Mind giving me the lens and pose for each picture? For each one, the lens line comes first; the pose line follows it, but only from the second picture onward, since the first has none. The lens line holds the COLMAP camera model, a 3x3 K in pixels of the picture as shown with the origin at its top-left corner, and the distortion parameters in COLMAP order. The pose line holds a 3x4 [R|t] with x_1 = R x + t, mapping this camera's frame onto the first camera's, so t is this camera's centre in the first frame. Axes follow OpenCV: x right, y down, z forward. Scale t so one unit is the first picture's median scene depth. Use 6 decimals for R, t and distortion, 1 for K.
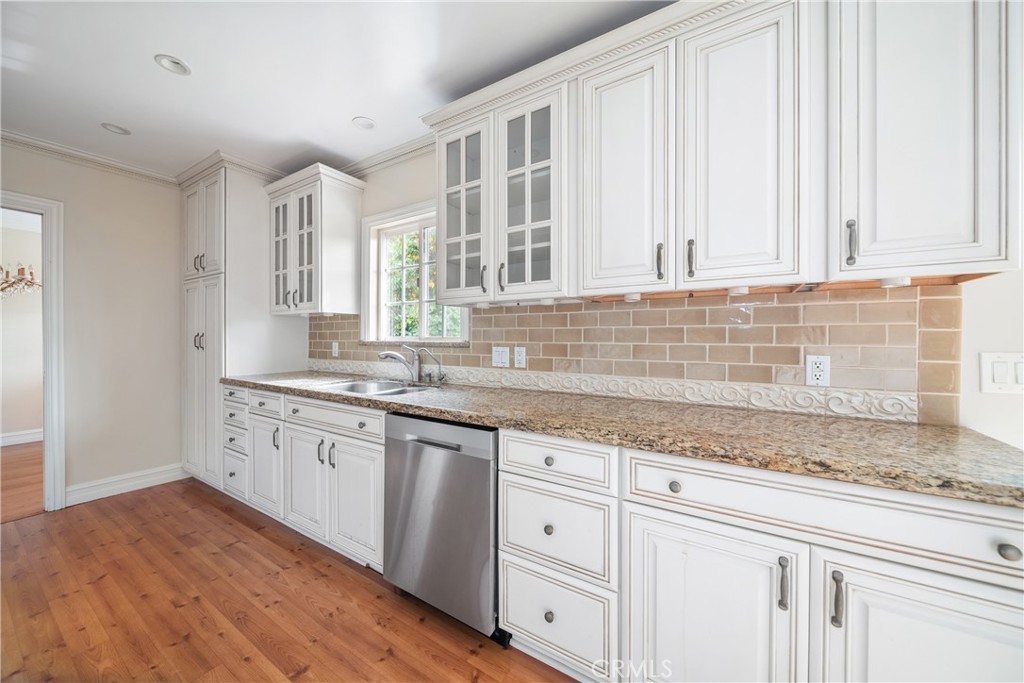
lens RADIAL K [[362.0, 0, 513.0], [0, 362.0, 339.7], [0, 0, 1]] dist [-0.001119, -0.001003]
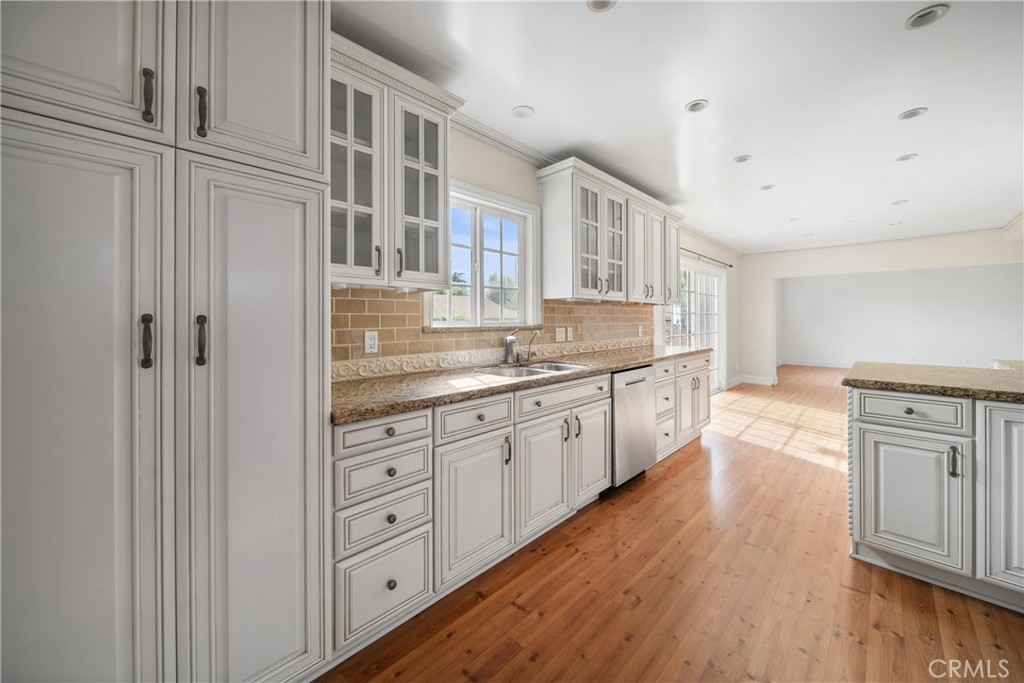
lens RADIAL K [[362.0, 0, 513.4], [0, 362.0, 313.6], [0, 0, 1]] dist [-0.001119, -0.001003]
pose [[0.238675, 0.029005, 0.970666, -1.485516], [0.030523, 0.998836, -0.037352, 0.010627], [-0.970620, 0.038542, 0.237512, 0.813500]]
